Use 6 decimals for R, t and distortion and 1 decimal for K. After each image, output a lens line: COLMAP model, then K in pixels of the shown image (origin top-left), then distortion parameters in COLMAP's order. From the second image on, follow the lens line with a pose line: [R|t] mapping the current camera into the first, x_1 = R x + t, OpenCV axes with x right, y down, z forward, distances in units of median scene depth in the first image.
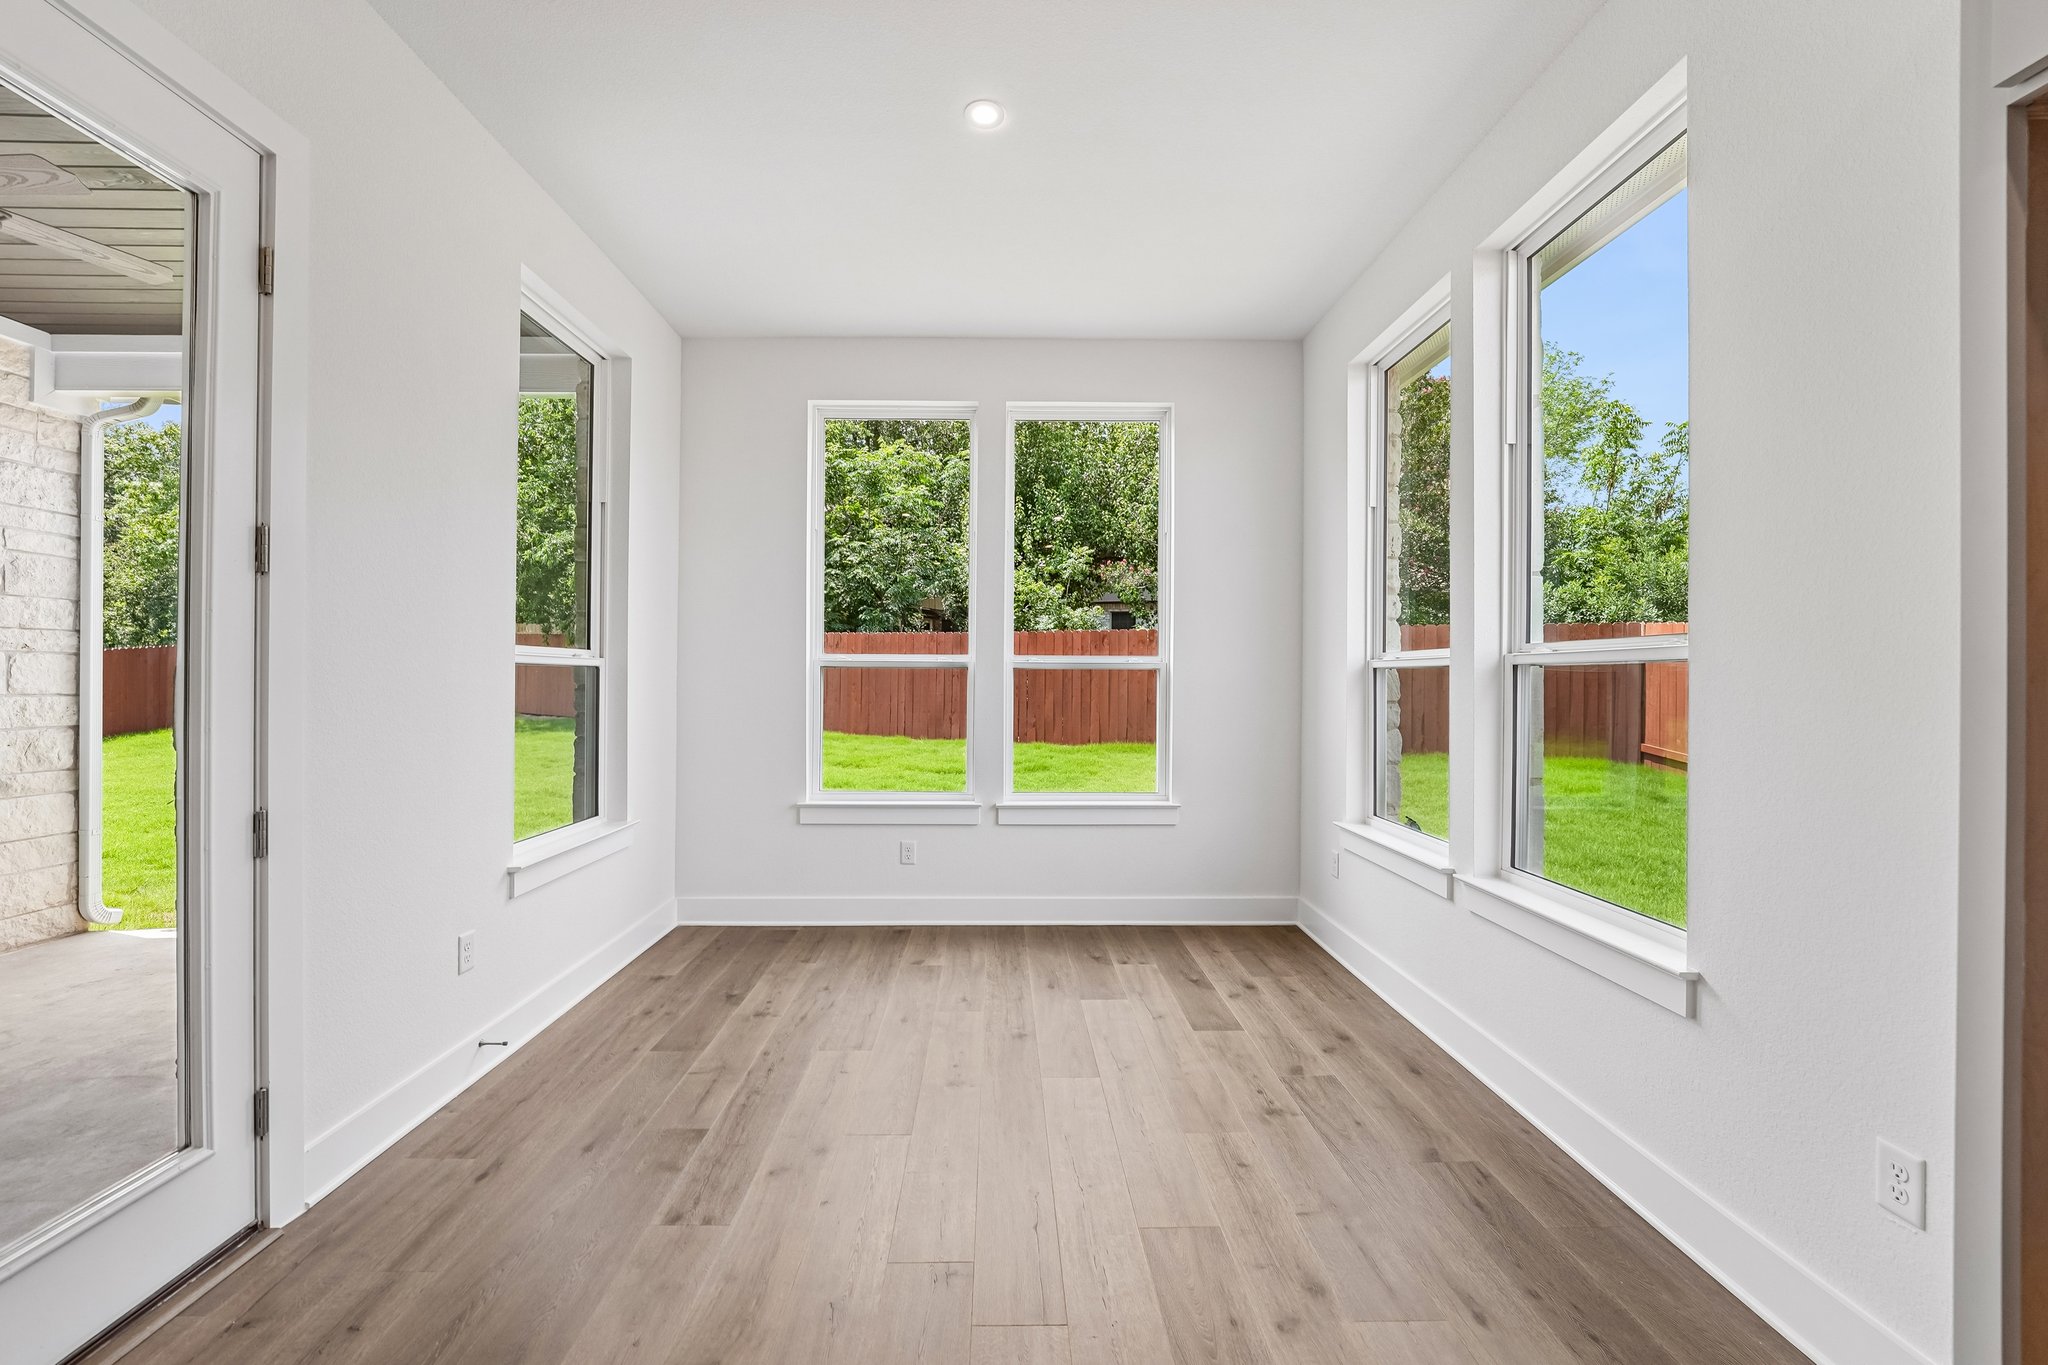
lens RADIAL K [[832.8, 0, 1021.5], [0, 832.8, 692.2], [0, 0, 1]] dist [-0.012390, 0.003317]
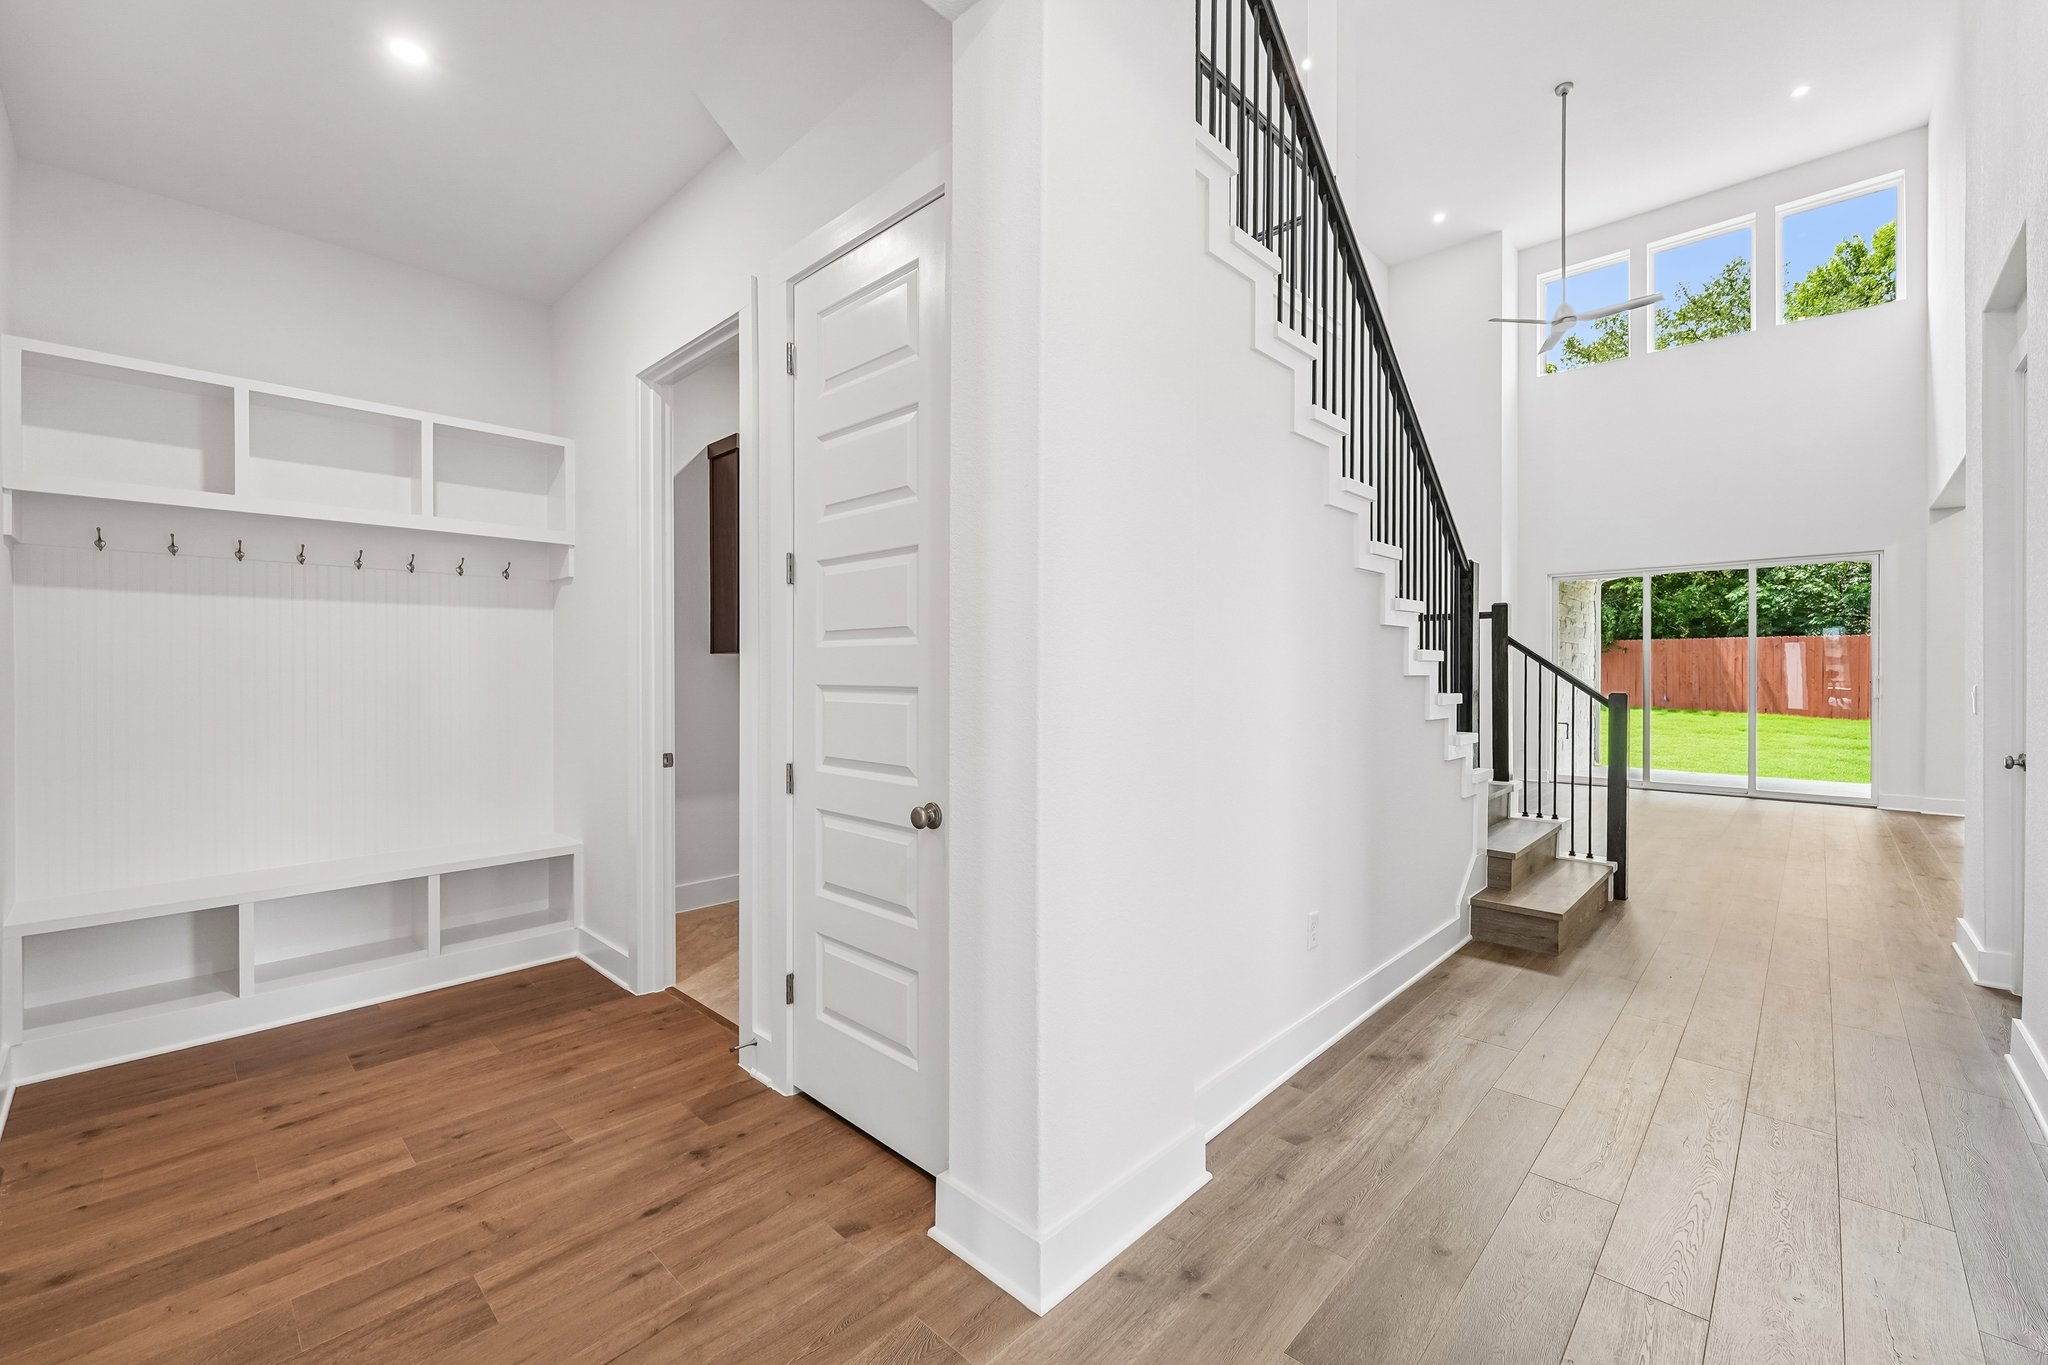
lens RADIAL K [[832.8, 0, 1009.4], [0, 832.8, 683.9], [0, 0, 1]] dist [-0.012390, 0.003317]
pose [[0.702625, 0.005072, -0.711542, -0.529281], [-0.008562, 0.999962, -0.001327, 0.038093], [0.711508, 0.007025, 0.702642, -2.300482]]
